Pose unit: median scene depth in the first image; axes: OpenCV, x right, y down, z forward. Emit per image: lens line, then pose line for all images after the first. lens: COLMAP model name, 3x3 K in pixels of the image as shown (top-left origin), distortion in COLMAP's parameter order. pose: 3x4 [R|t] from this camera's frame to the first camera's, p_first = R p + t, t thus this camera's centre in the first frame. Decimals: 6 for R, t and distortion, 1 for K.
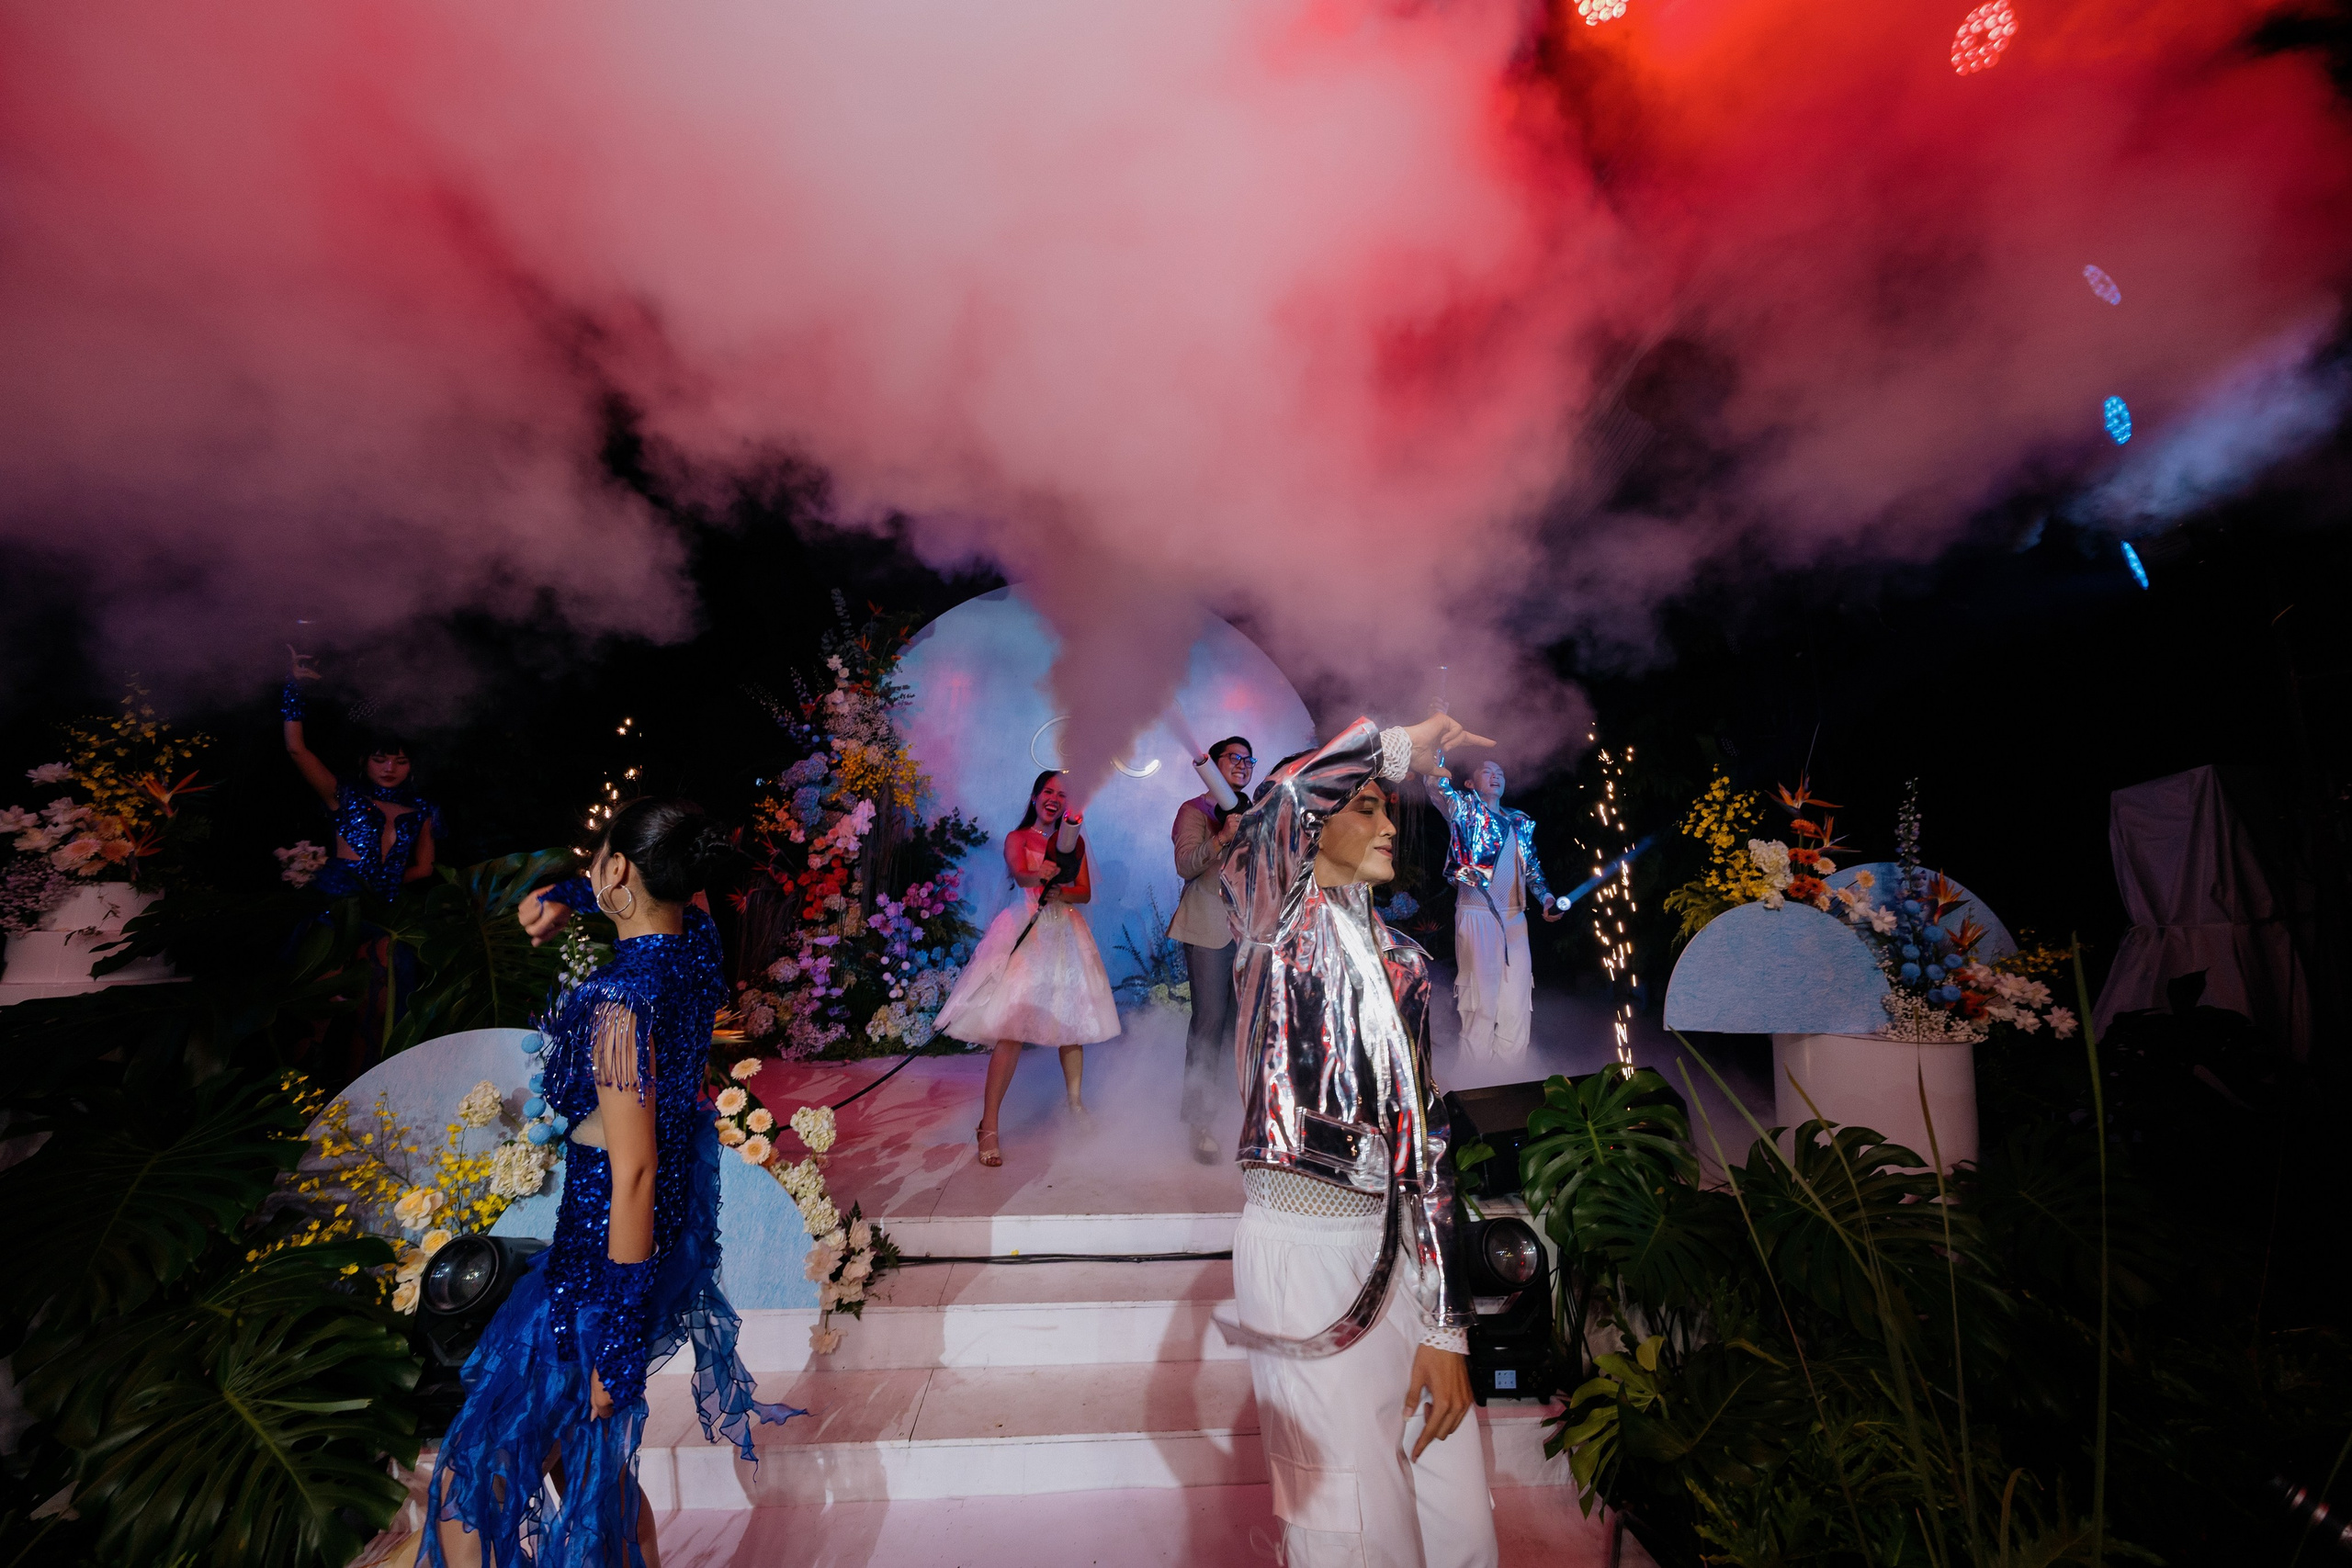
lens RADIAL K [[1358.7, 0, 1235.4], [0, 1358.7, 726.8], [0, 0, 1]] dist [0.002245, 0.004204]
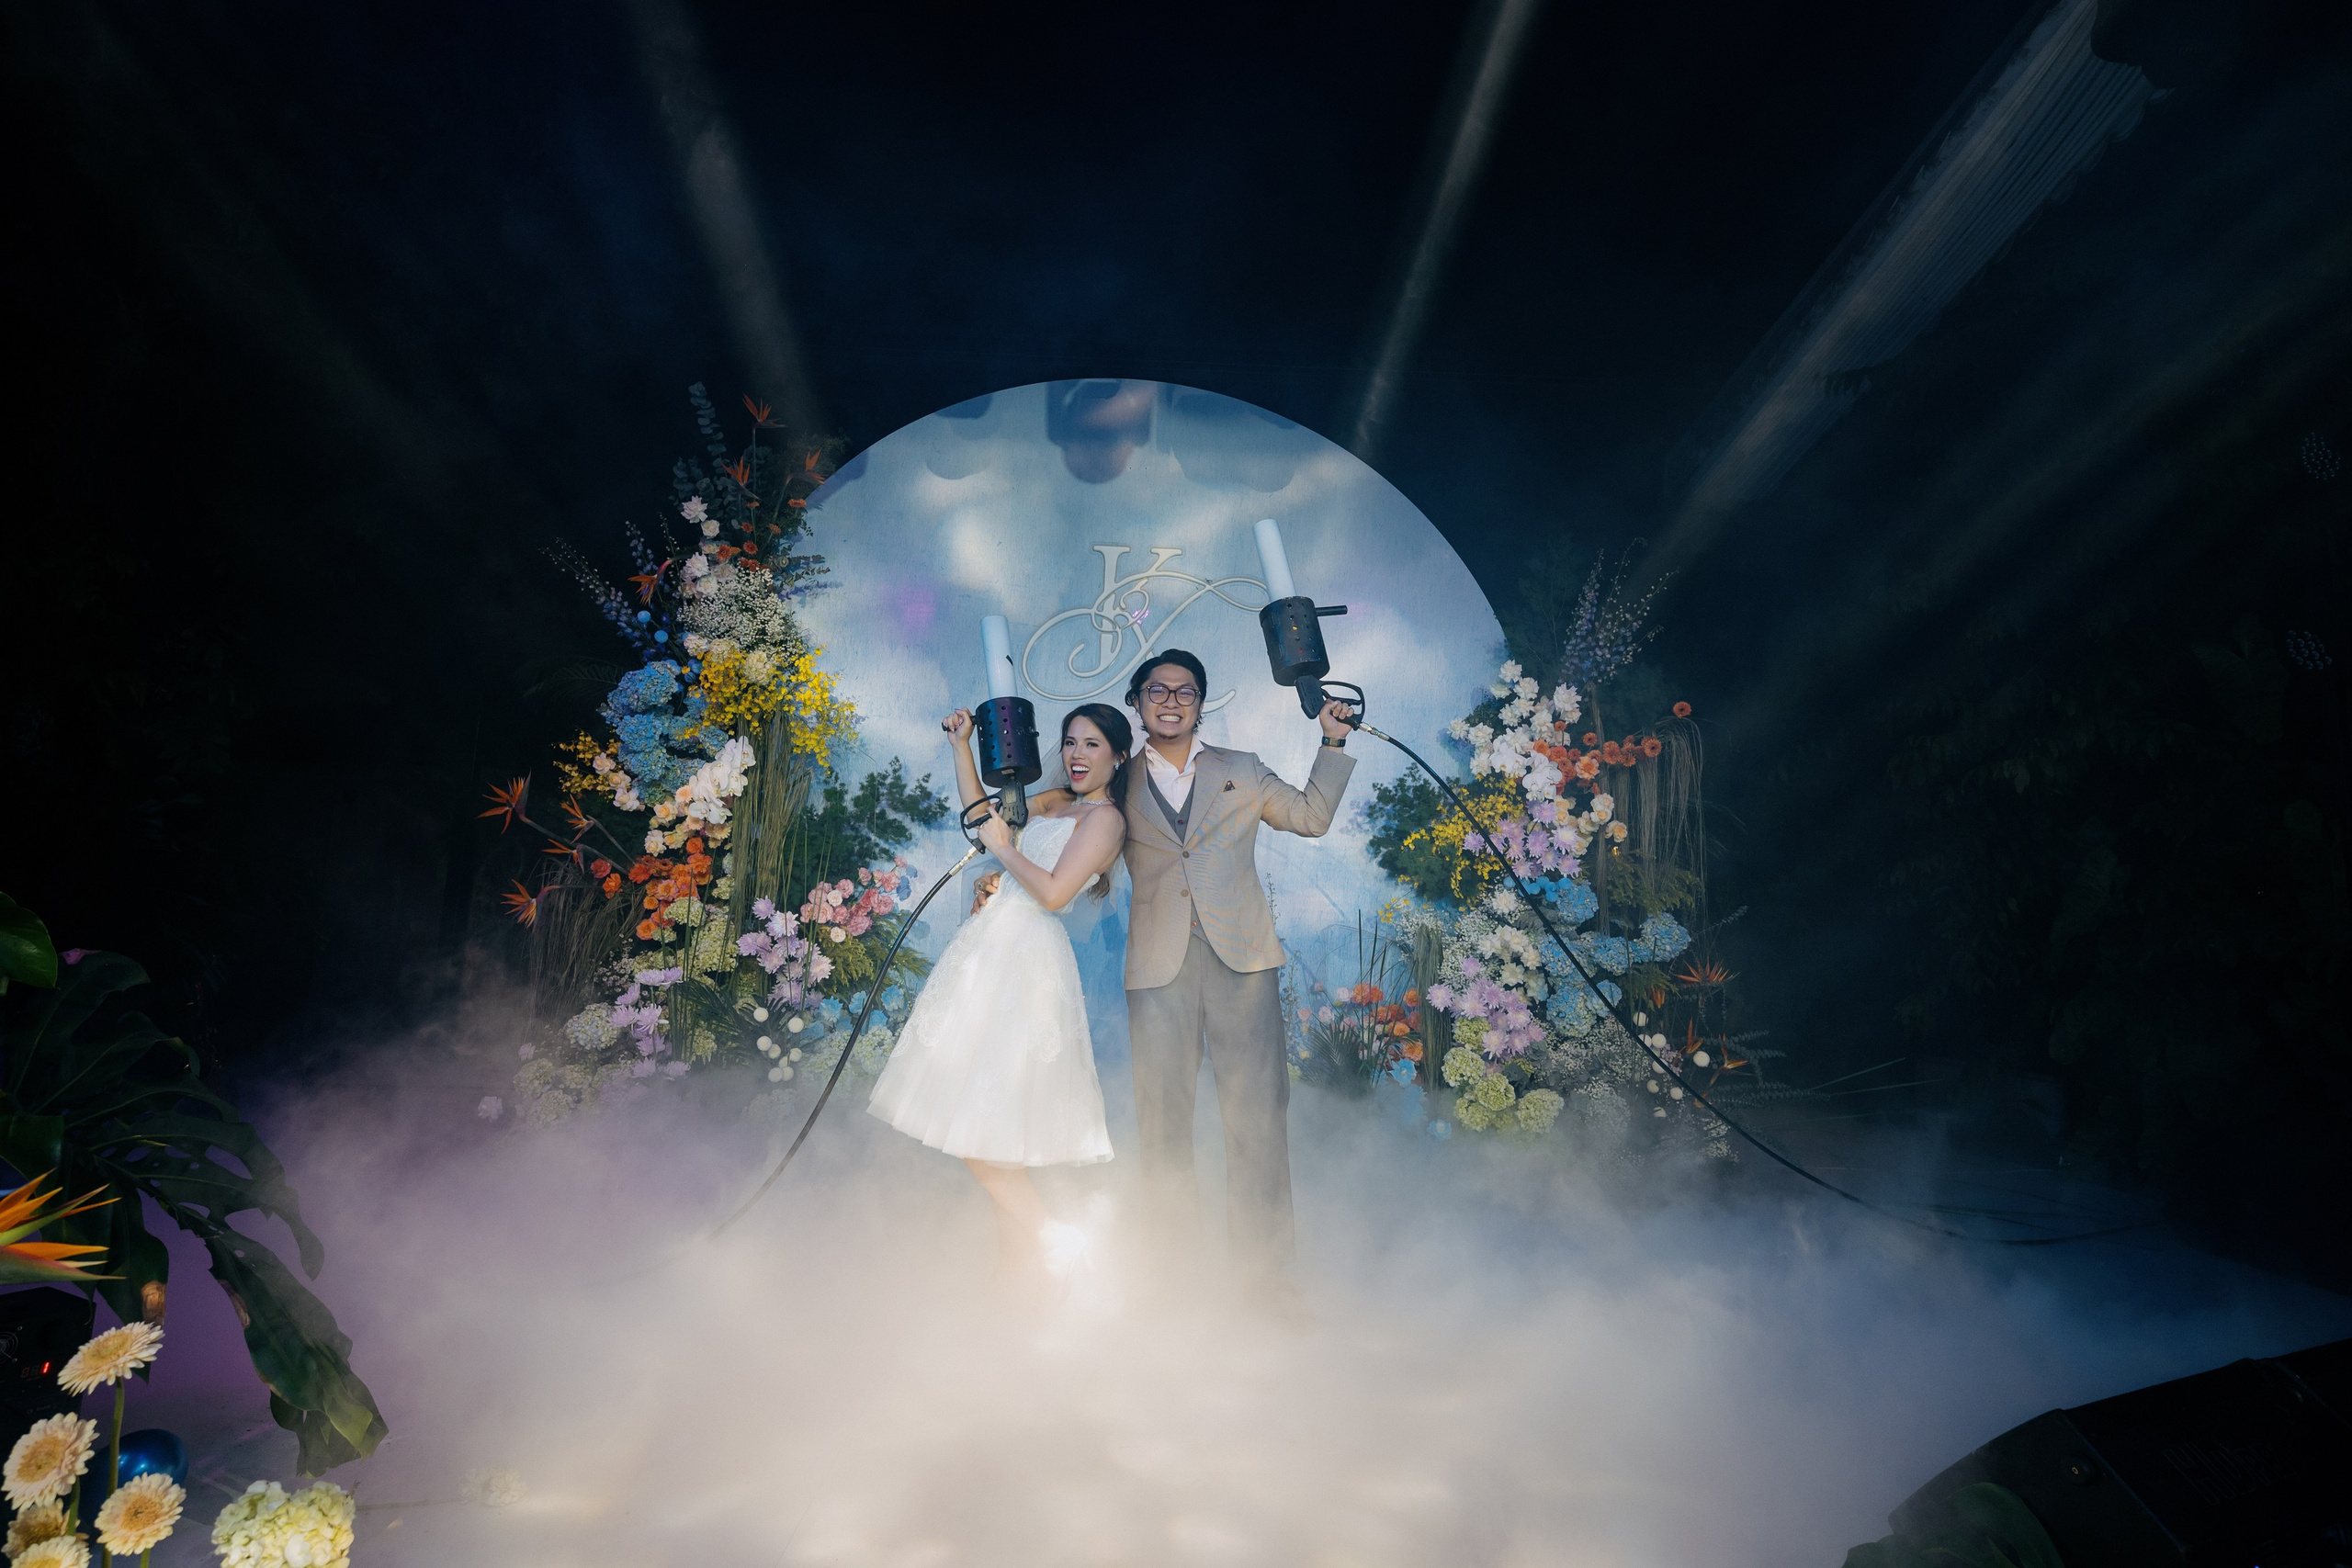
lens RADIAL K [[1467.2, 0, 1164.9], [0, 1467.2, 785.4], [0, 0, 1]] dist [0.002346, 0.016089]
pose [[0.998590, 0.016292, -0.050518, -0.056855], [-0.014560, 0.999300, 0.034452, 0.049428], [0.051044, -0.033668, 0.998129, 0.376527]]
